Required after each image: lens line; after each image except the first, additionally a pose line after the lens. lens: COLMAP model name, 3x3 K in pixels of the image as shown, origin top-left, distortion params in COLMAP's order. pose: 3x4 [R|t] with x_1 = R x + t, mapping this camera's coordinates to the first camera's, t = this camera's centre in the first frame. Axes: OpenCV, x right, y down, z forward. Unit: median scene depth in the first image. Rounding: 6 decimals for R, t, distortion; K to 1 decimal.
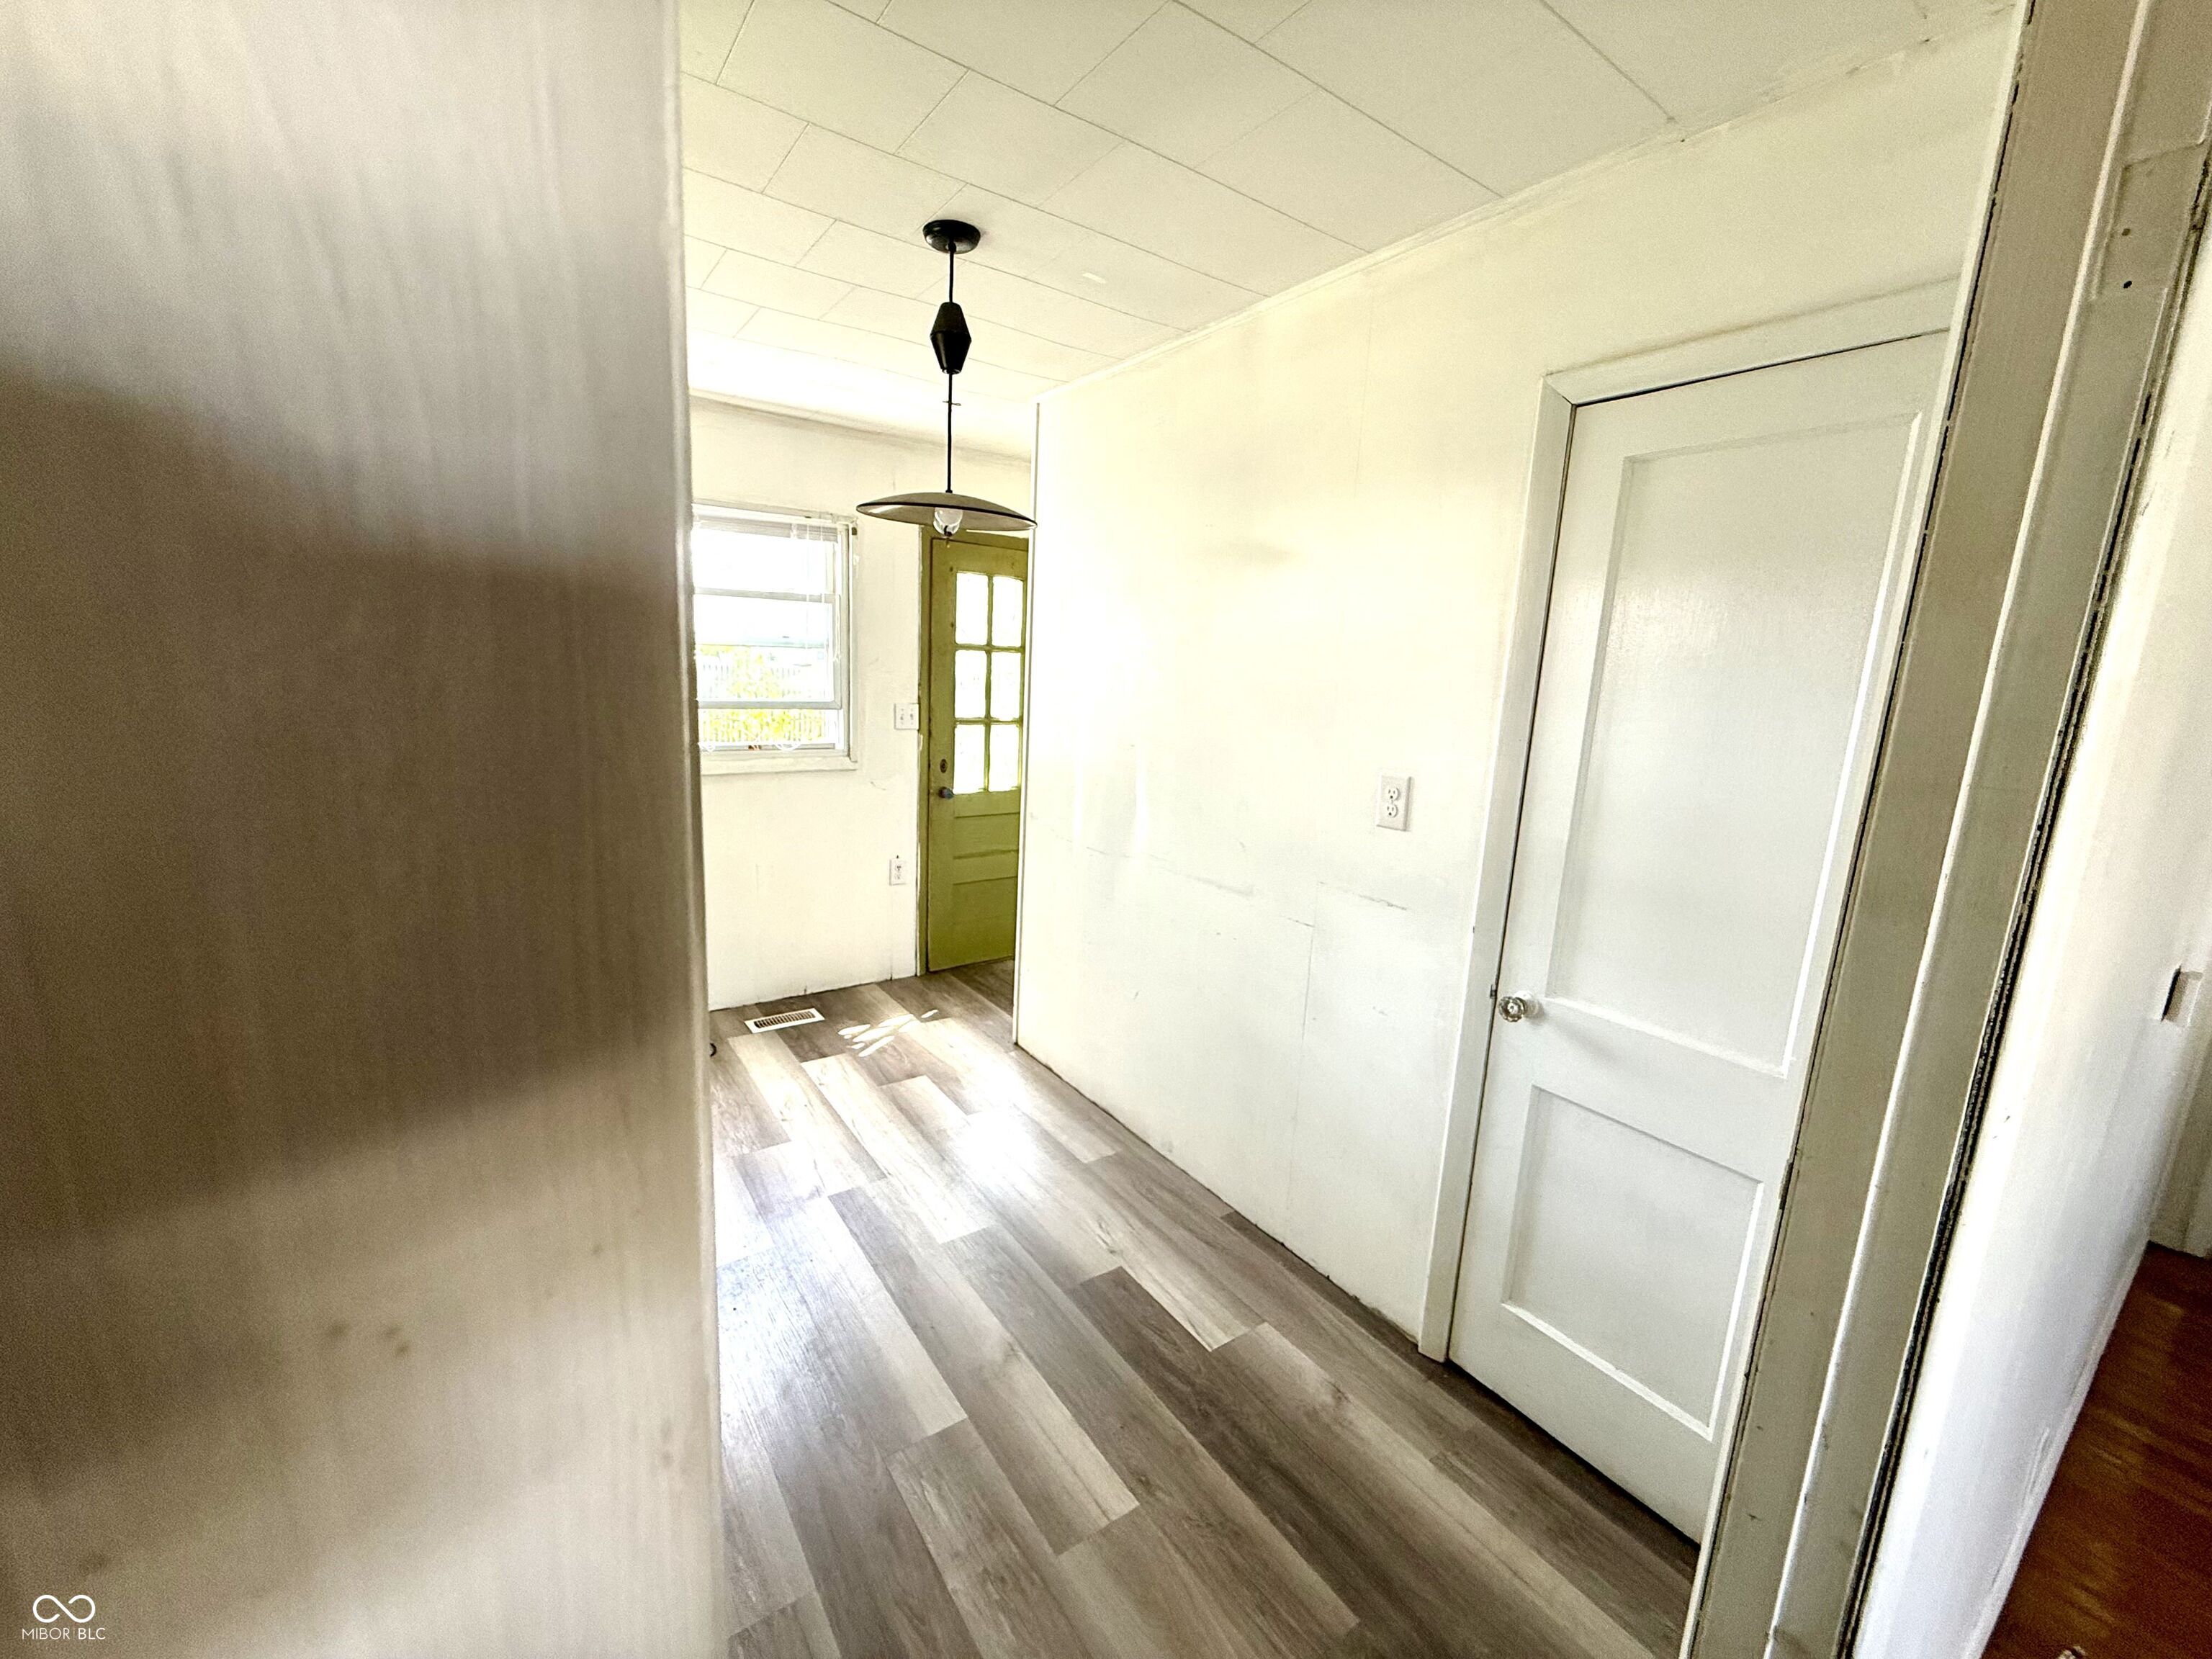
lens RADIAL K [[885.0, 0, 1092.4], [0, 885.0, 821.4], [0, 0, 1]] dist [0.001862, 0.000590]
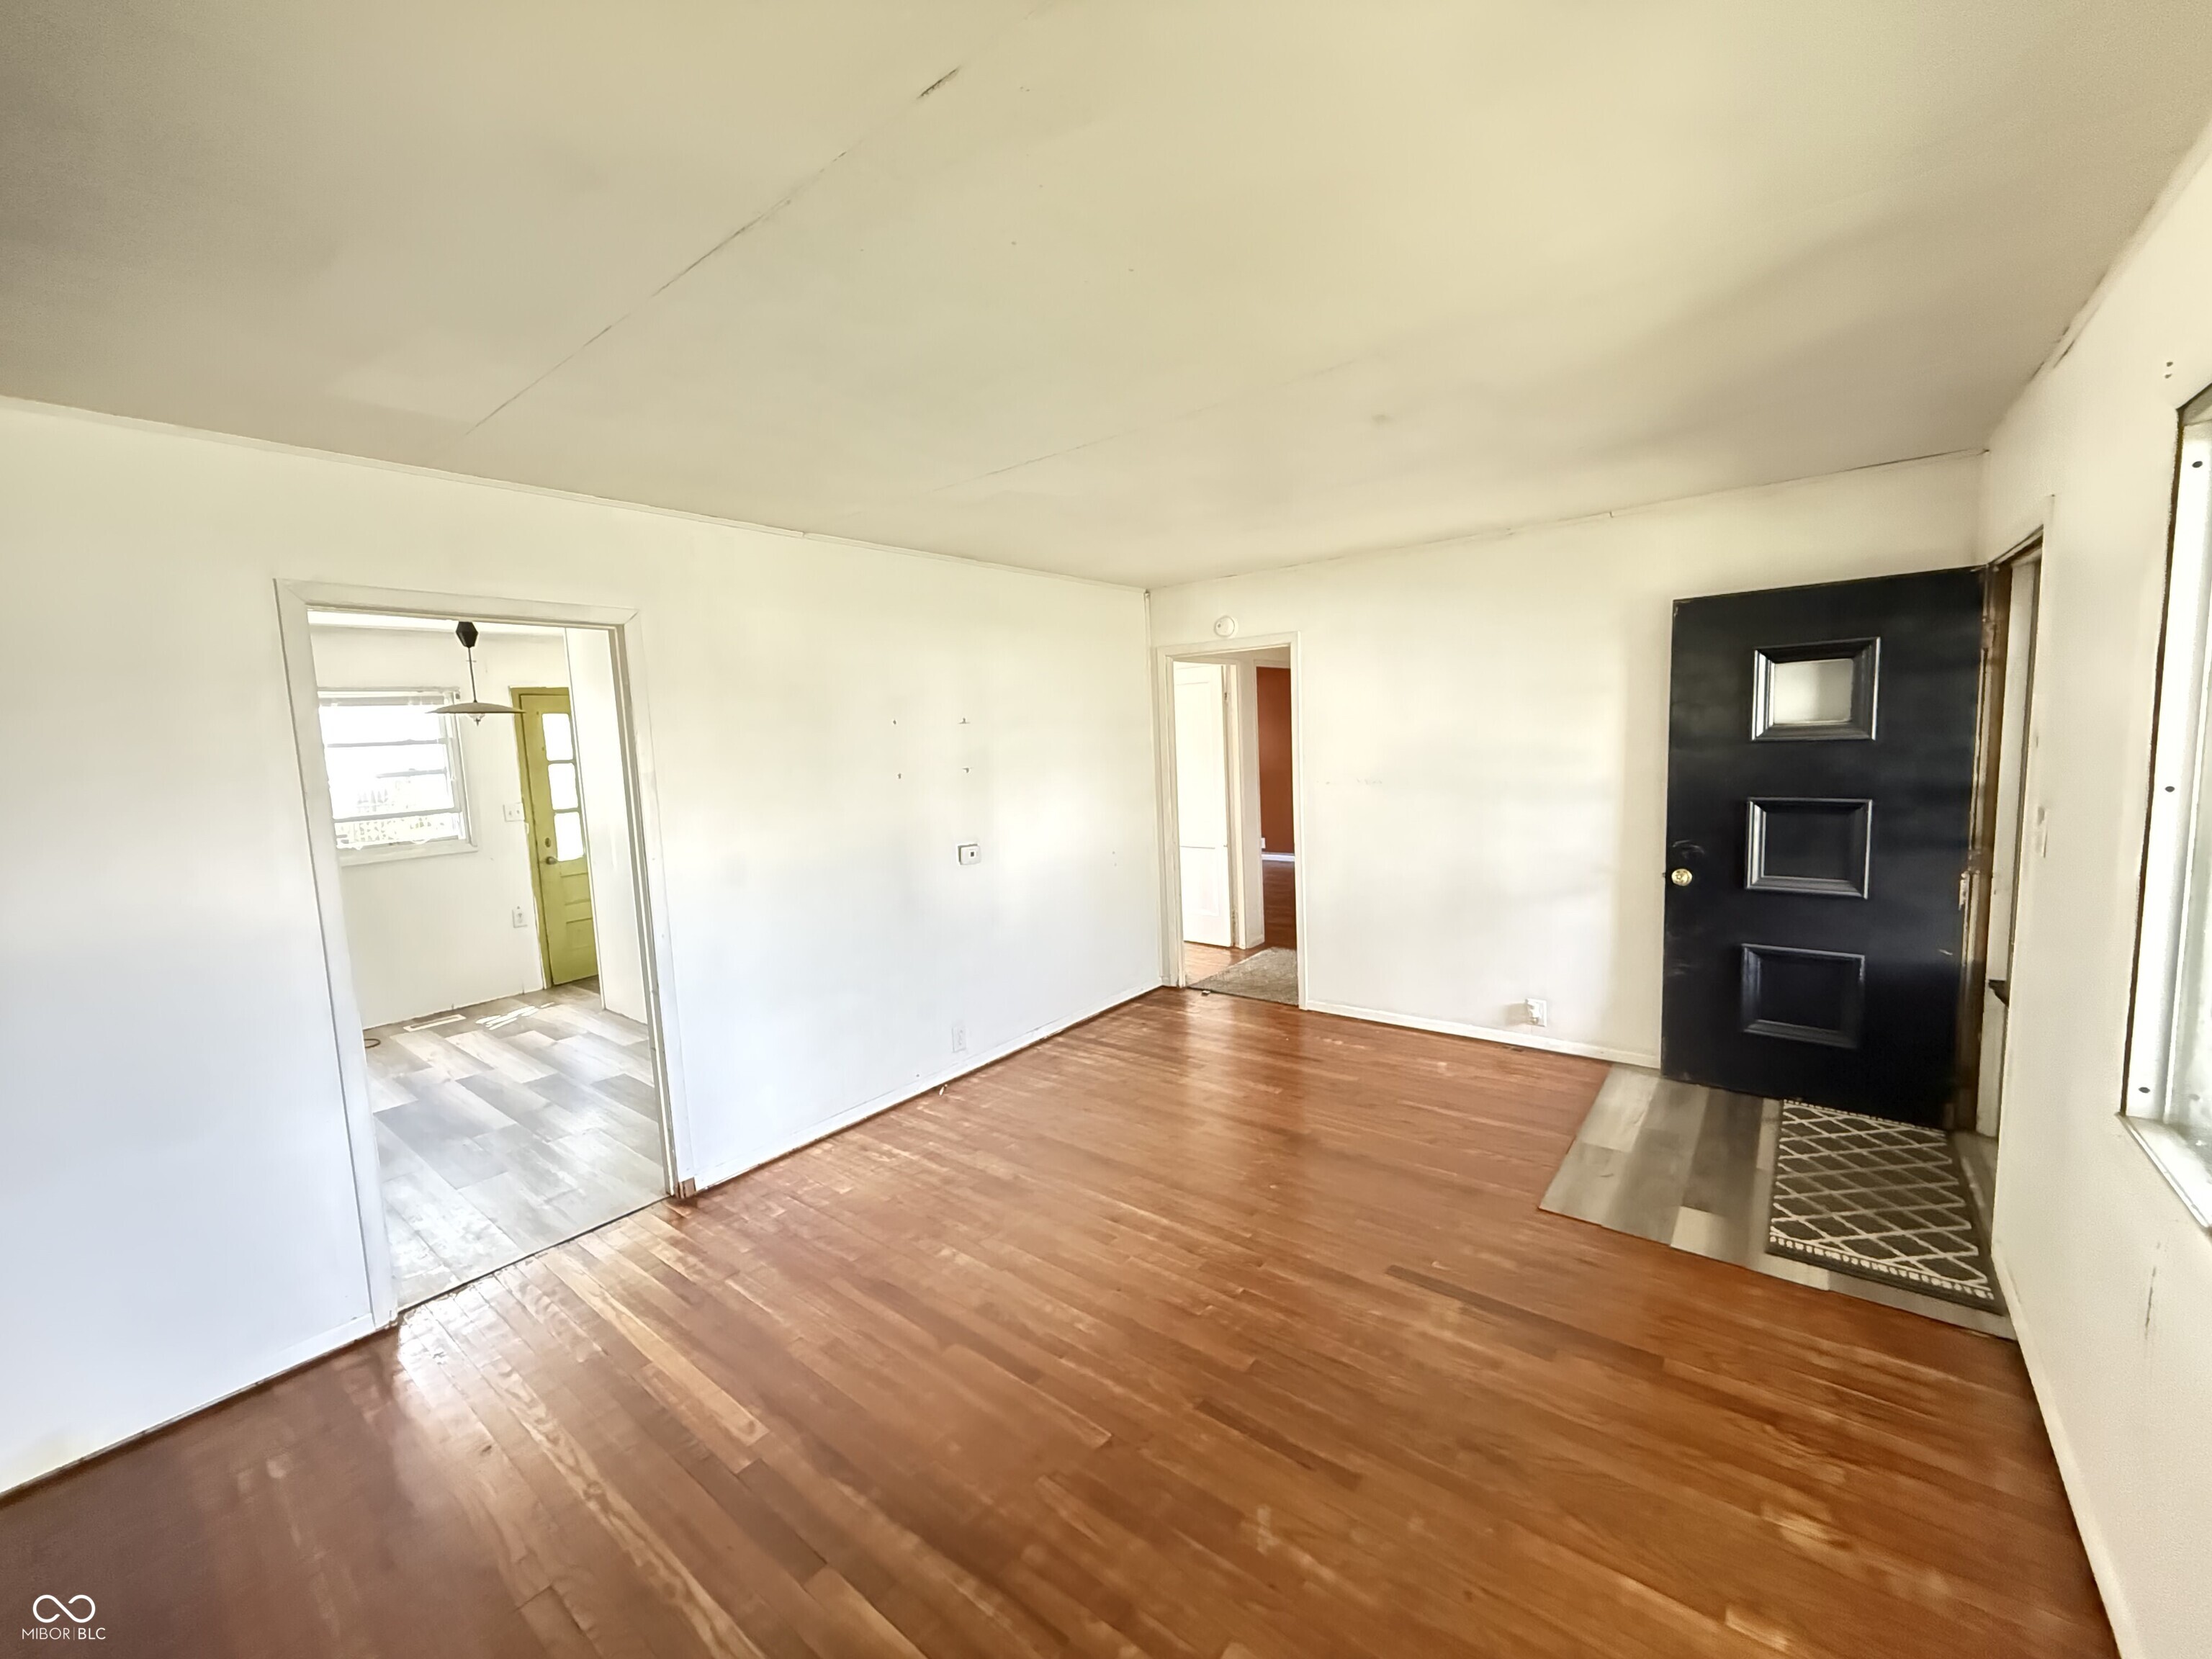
lens RADIAL K [[885.0, 0, 1107.9], [0, 885.0, 824.9], [0, 0, 1]] dist [0.001862, 0.000590]
pose [[0.952665, -0.116139, 0.280965, 0.358384], [0.135986, 0.989338, -0.052137, 0.129345], [-0.271914, 0.087877, 0.958301, -0.781566]]
